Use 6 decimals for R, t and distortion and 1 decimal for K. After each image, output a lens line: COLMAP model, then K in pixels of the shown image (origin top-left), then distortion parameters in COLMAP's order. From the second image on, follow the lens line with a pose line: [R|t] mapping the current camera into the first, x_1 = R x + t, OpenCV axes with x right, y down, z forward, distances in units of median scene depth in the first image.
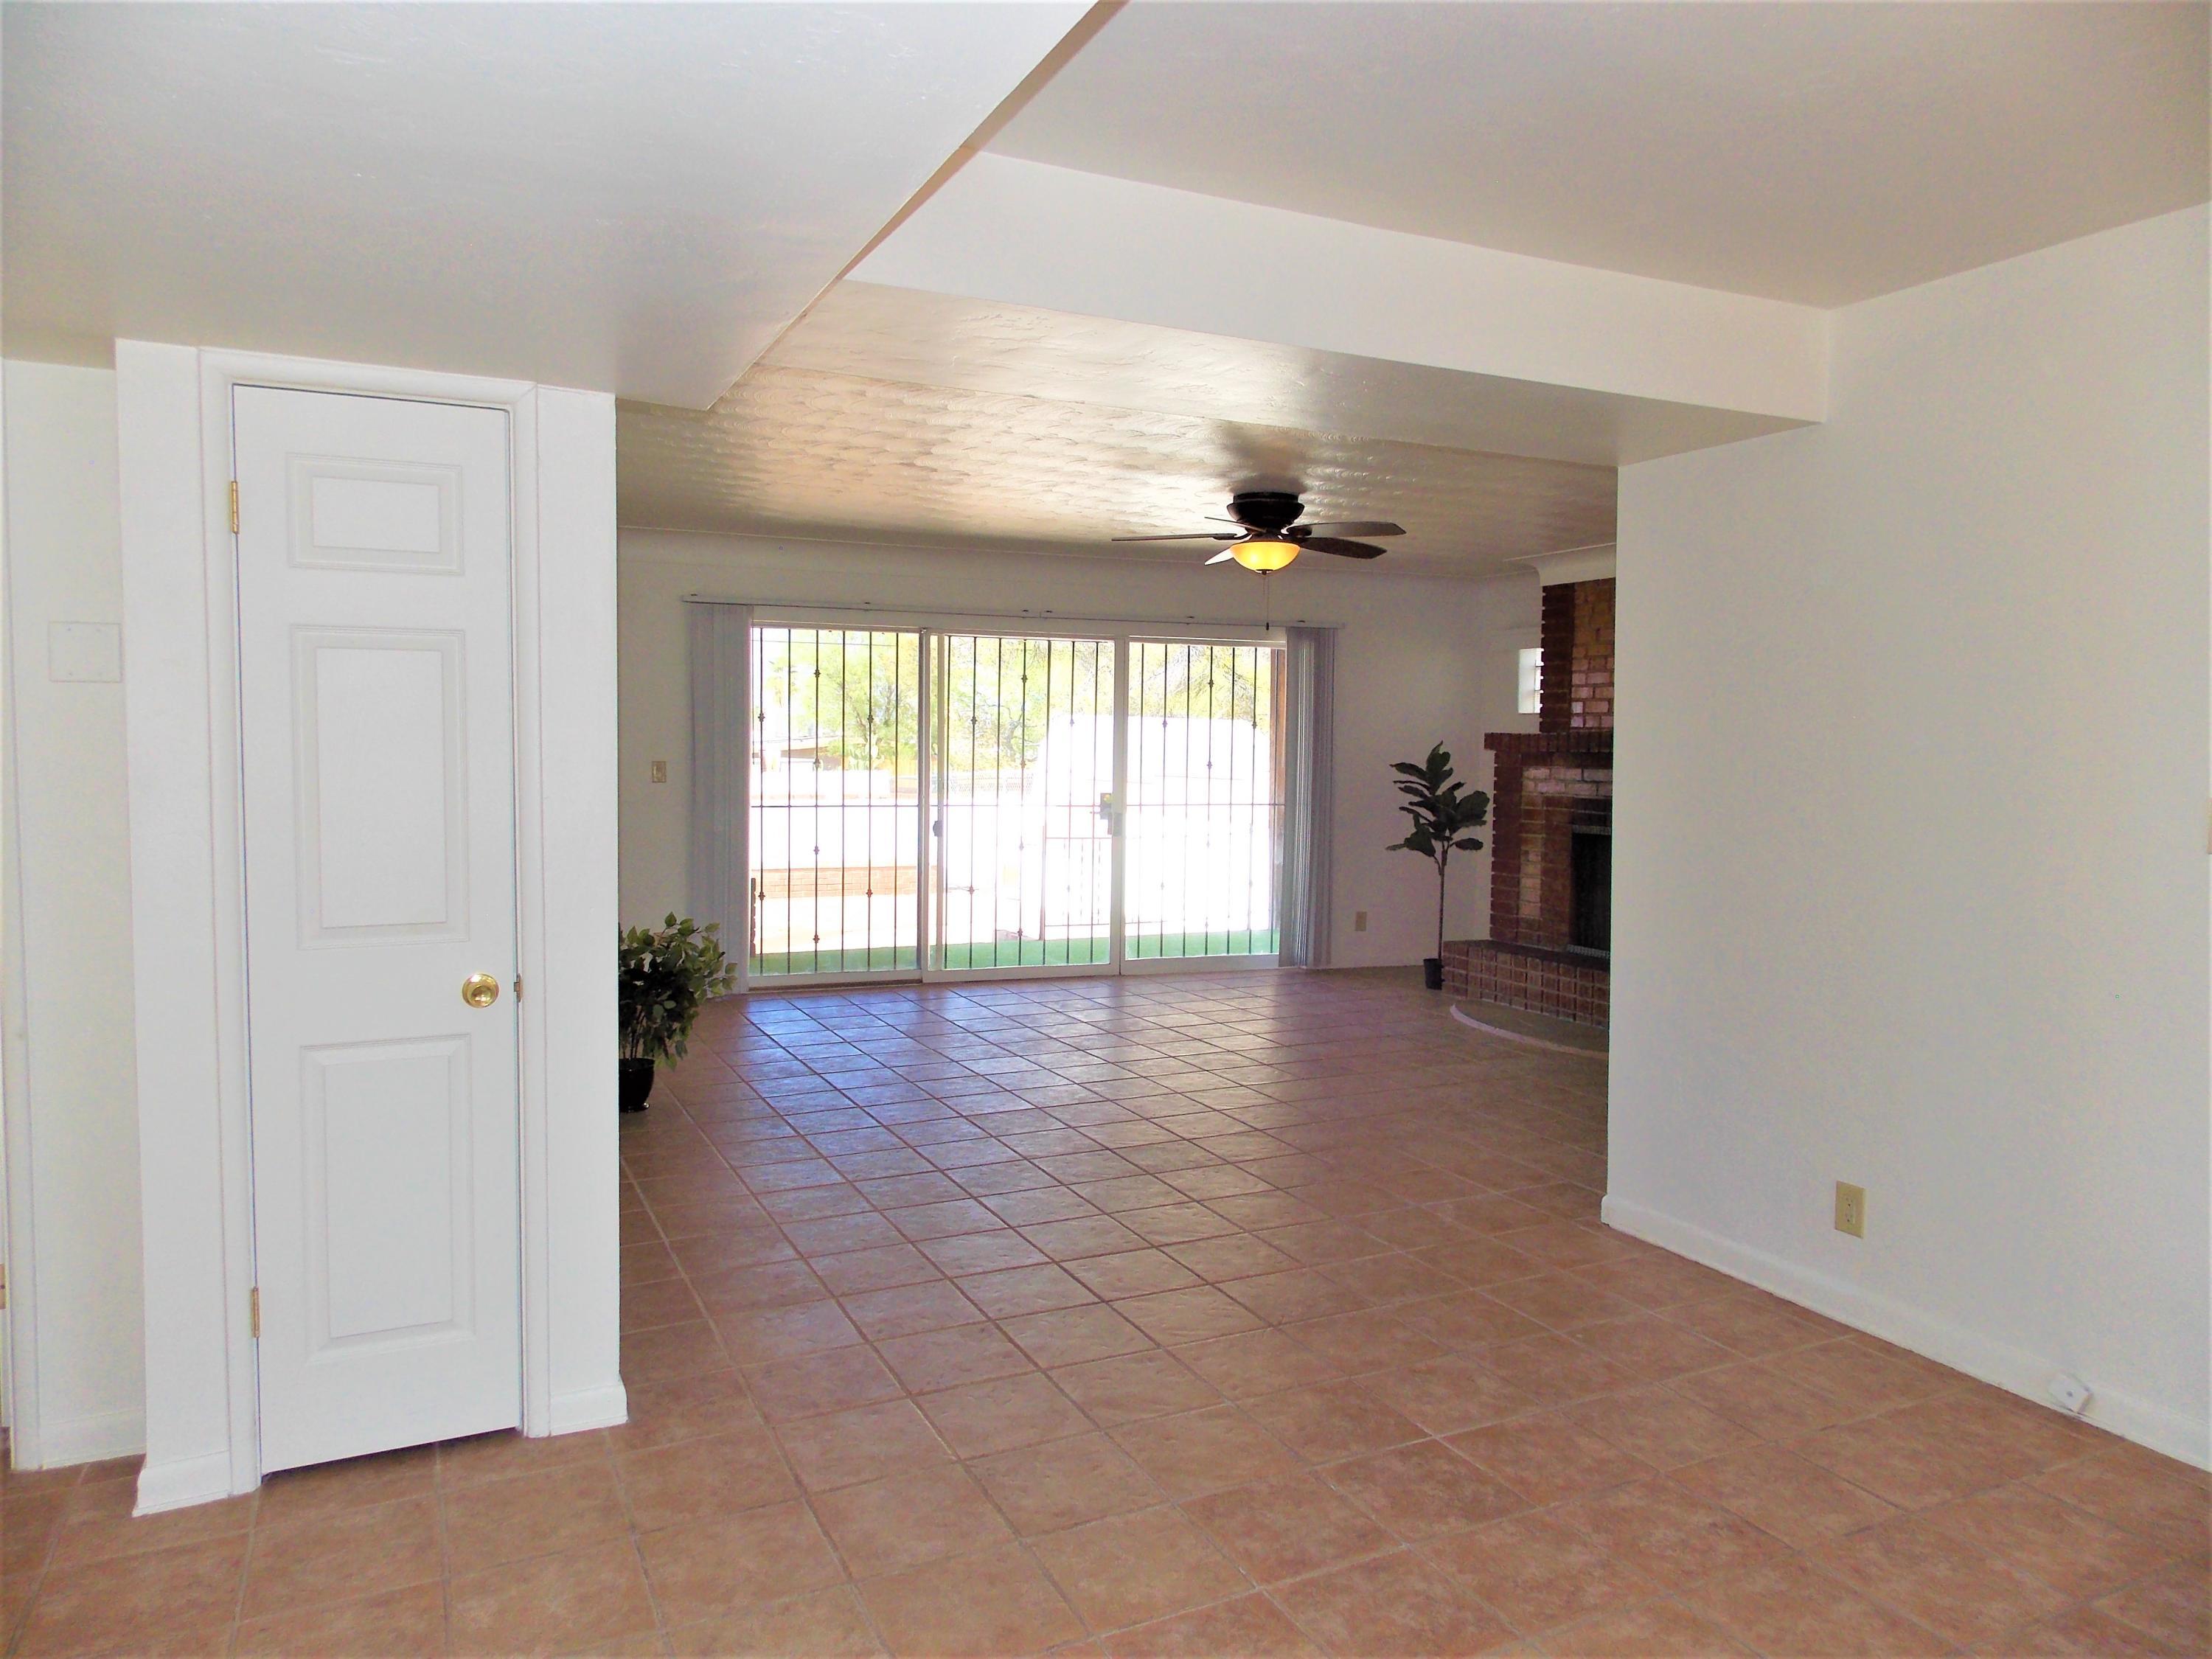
lens RADIAL K [[1464.4, 0, 1097.9], [0, 1464.4, 828.2], [0, 0, 1]] dist [0.012876, -0.015173]
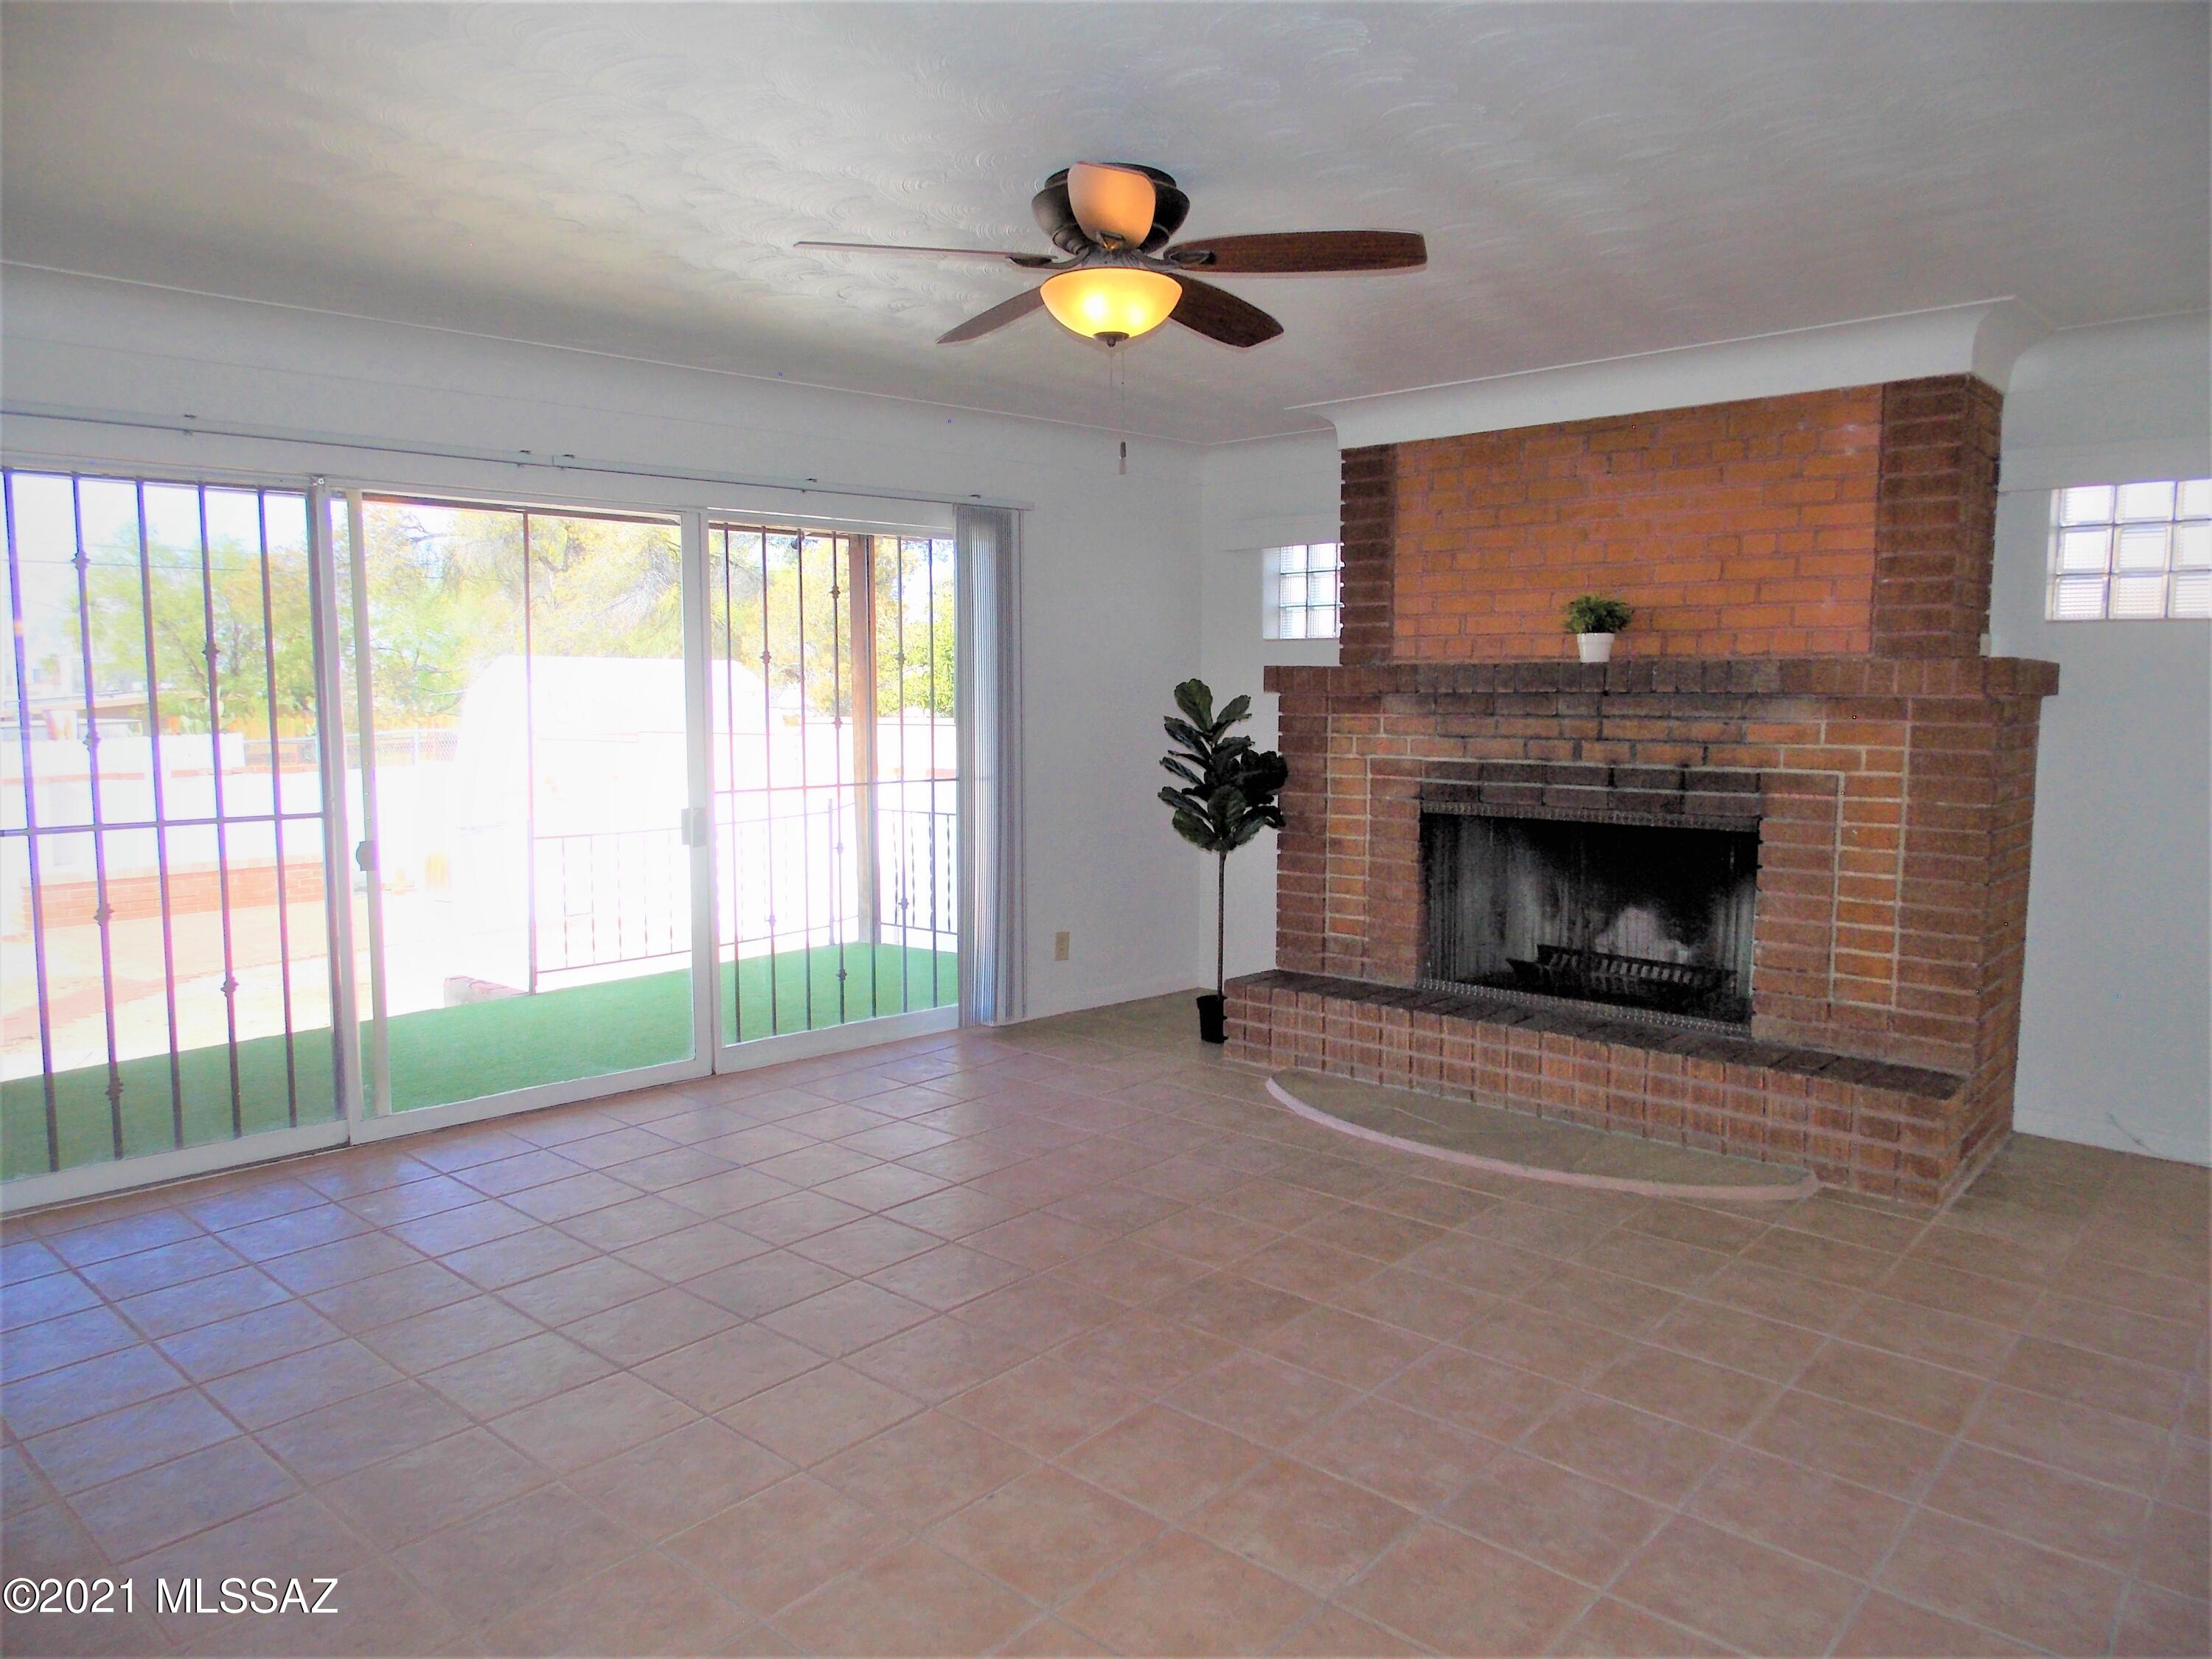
lens RADIAL K [[1464.4, 0, 1119.5], [0, 1464.4, 819.0], [0, 0, 1]] dist [0.012876, -0.015173]
pose [[0.928404, -0.047183, 0.368564, -0.050935], [0.036479, 0.998687, 0.035961, -0.021853], [-0.369776, -0.019942, 0.928907, 0.400466]]
